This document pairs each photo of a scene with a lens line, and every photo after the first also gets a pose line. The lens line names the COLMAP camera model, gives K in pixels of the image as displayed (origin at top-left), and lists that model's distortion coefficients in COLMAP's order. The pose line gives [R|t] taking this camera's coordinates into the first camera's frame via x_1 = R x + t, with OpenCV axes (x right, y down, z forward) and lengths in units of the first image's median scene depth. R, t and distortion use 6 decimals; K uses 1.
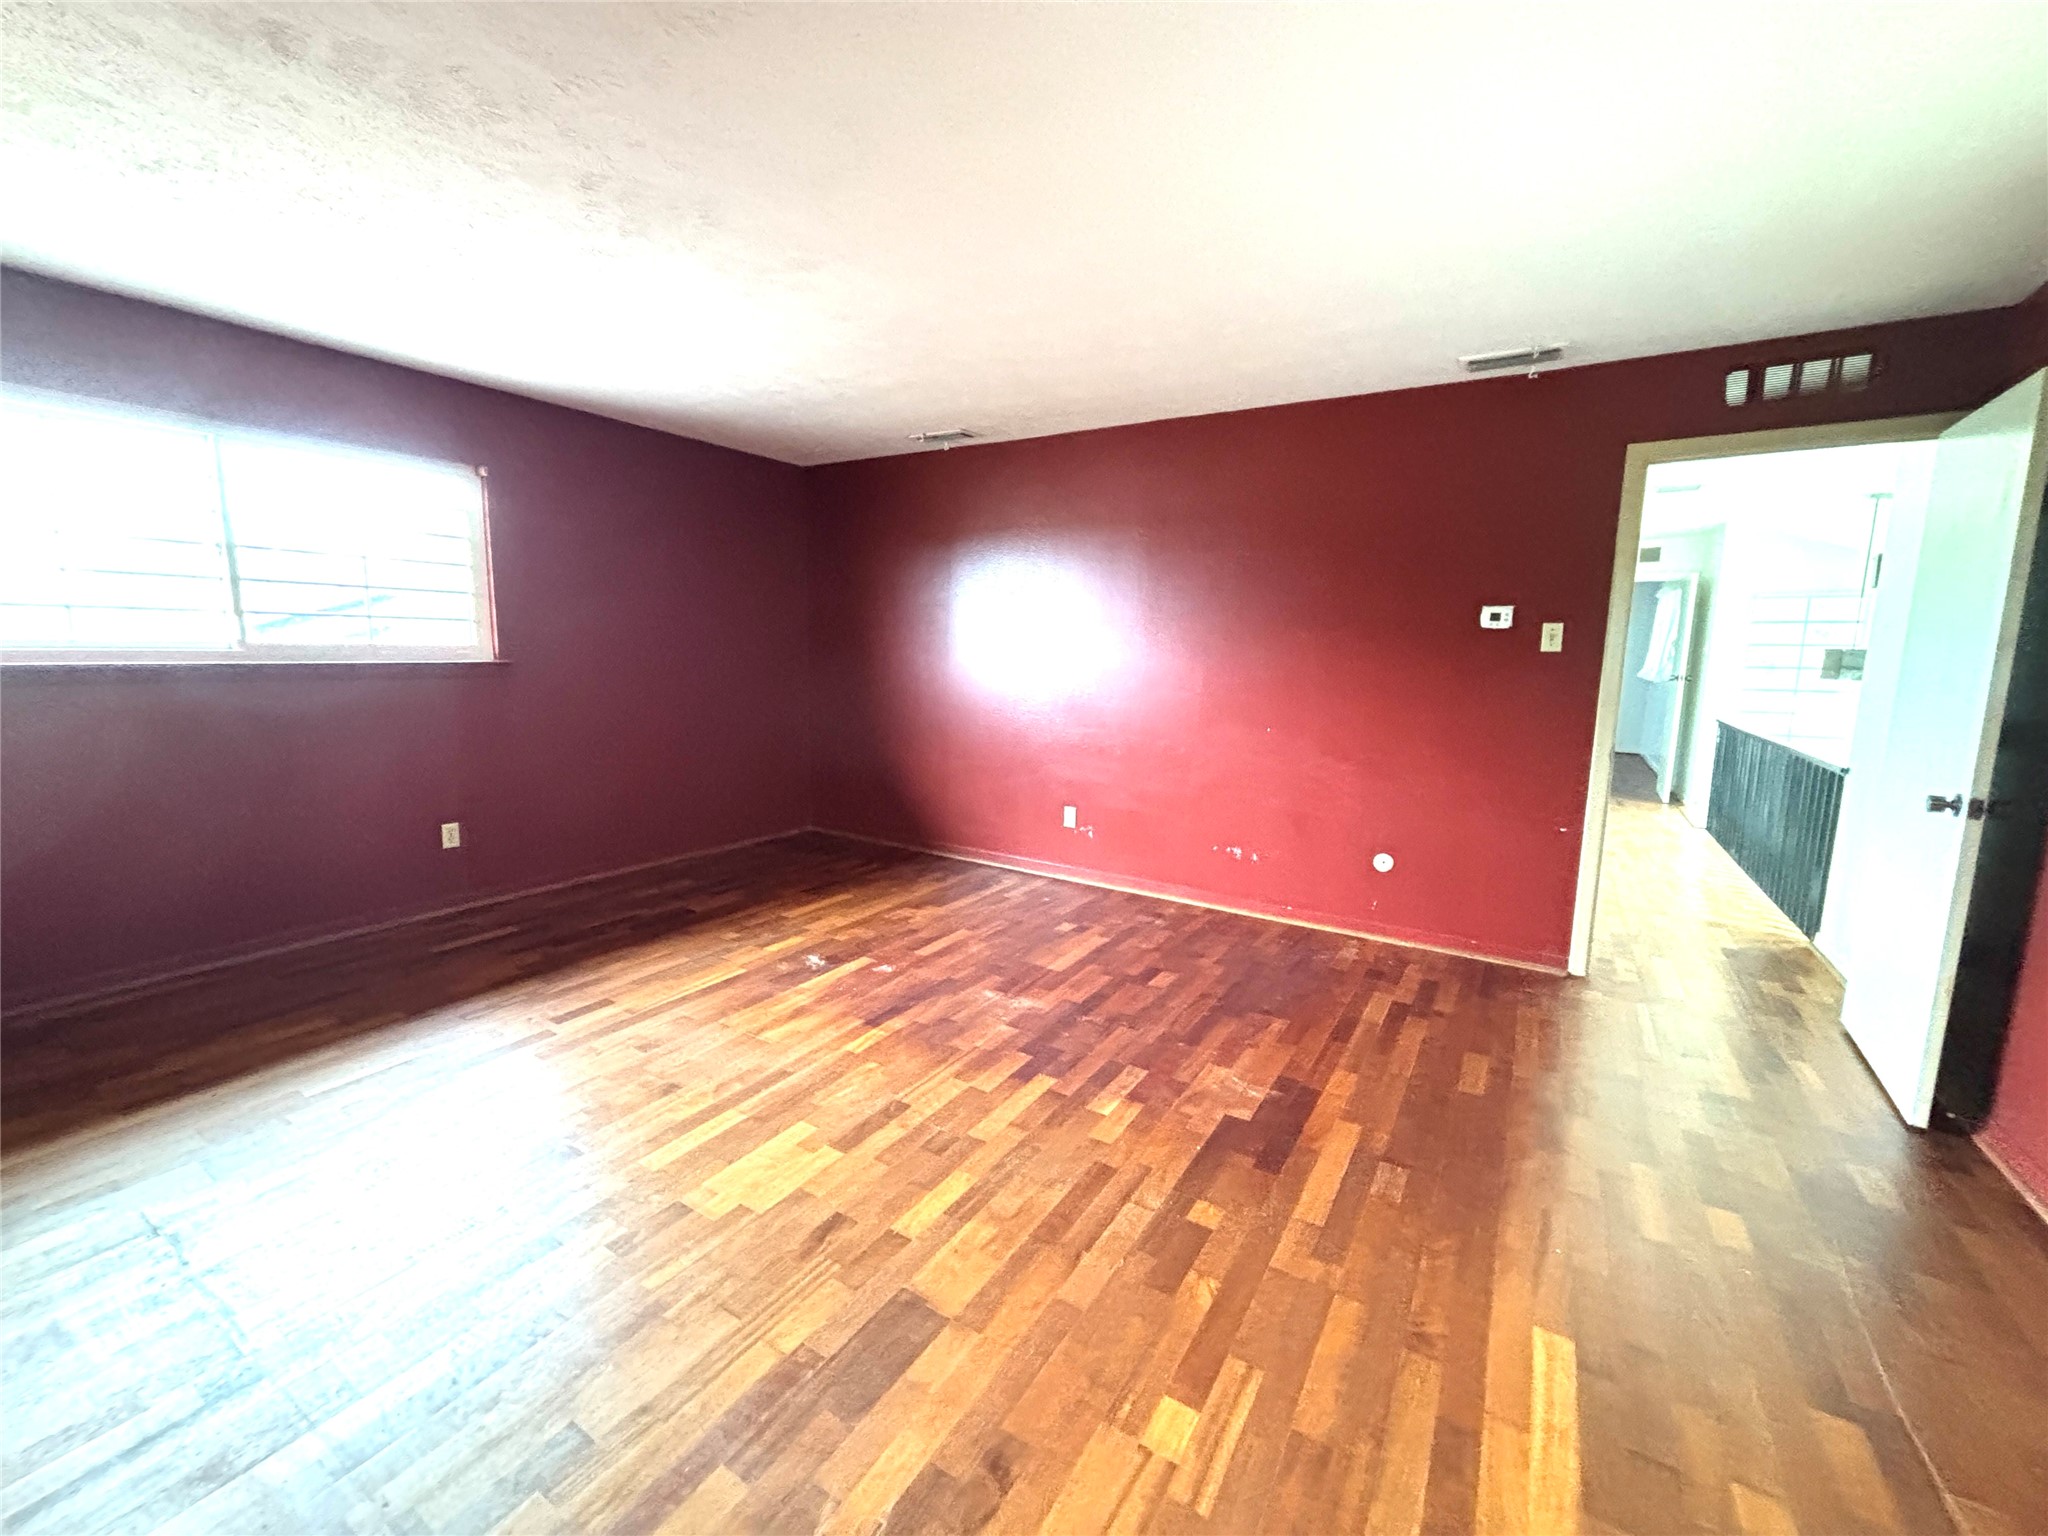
lens RADIAL K [[827.2, 0, 1019.4], [0, 827.2, 765.3], [0, 0, 1]] dist [-0.002264, -0.000462]
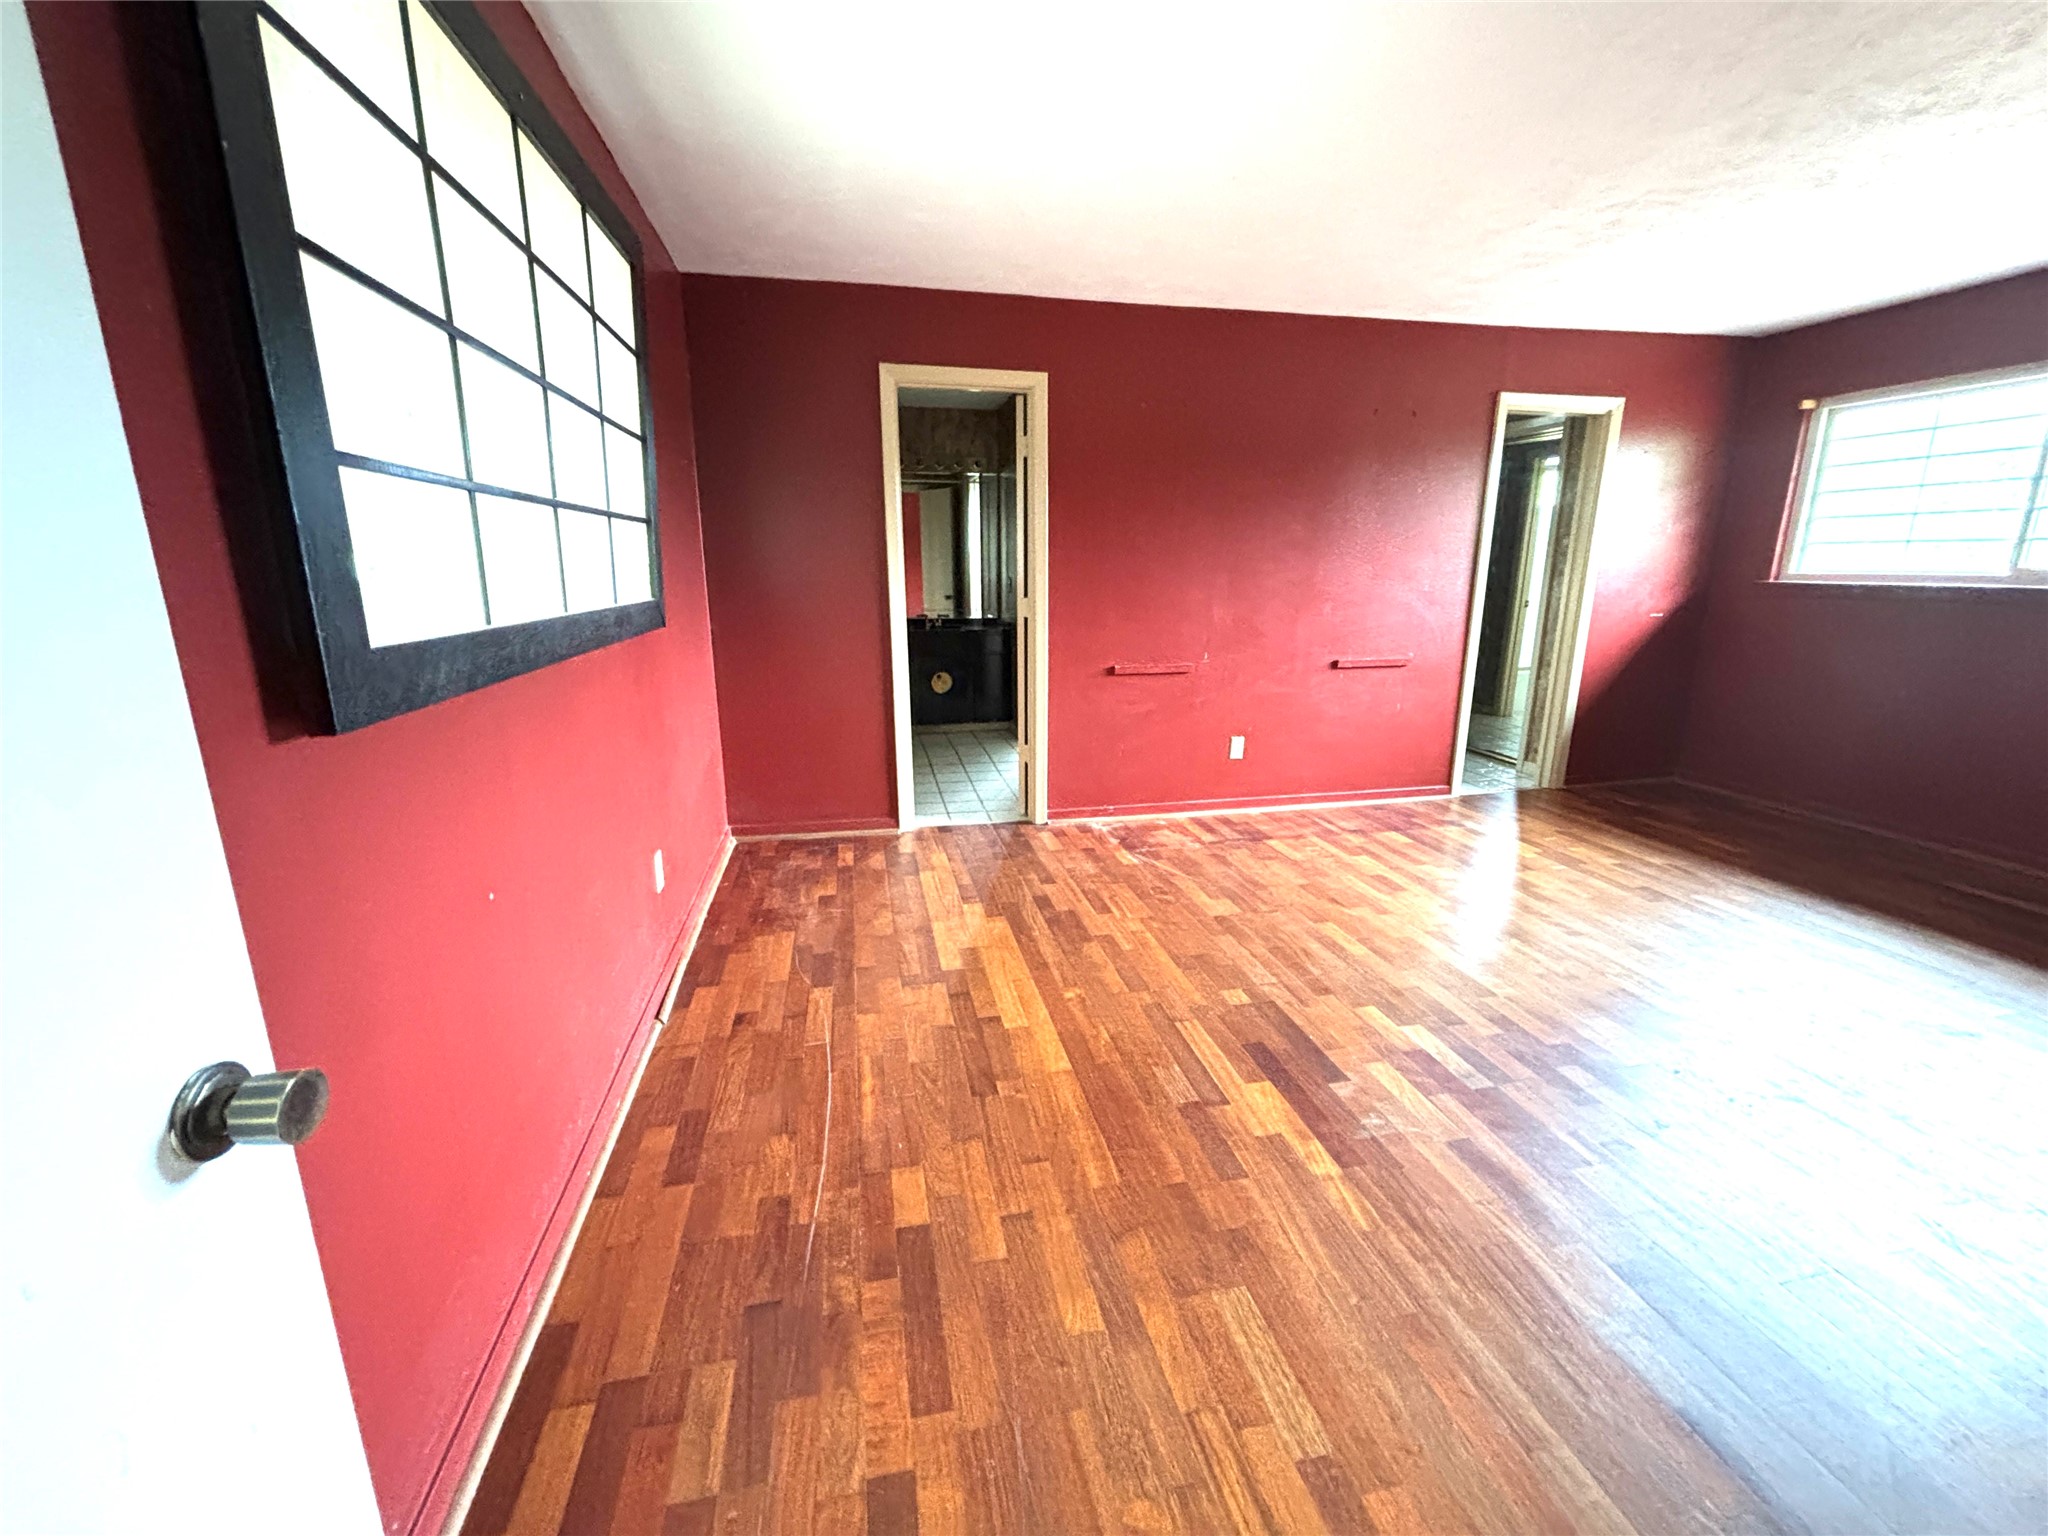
lens RADIAL K [[827.2, 0, 1024.5], [0, 827.2, 762.8], [0, 0, 1]] dist [-0.002264, -0.000462]
pose [[-0.718971, 0.143435, -0.680079, 1.193447], [-0.112931, 0.941364, 0.317932, -0.162607], [0.685804, 0.305386, -0.660615, 1.400169]]
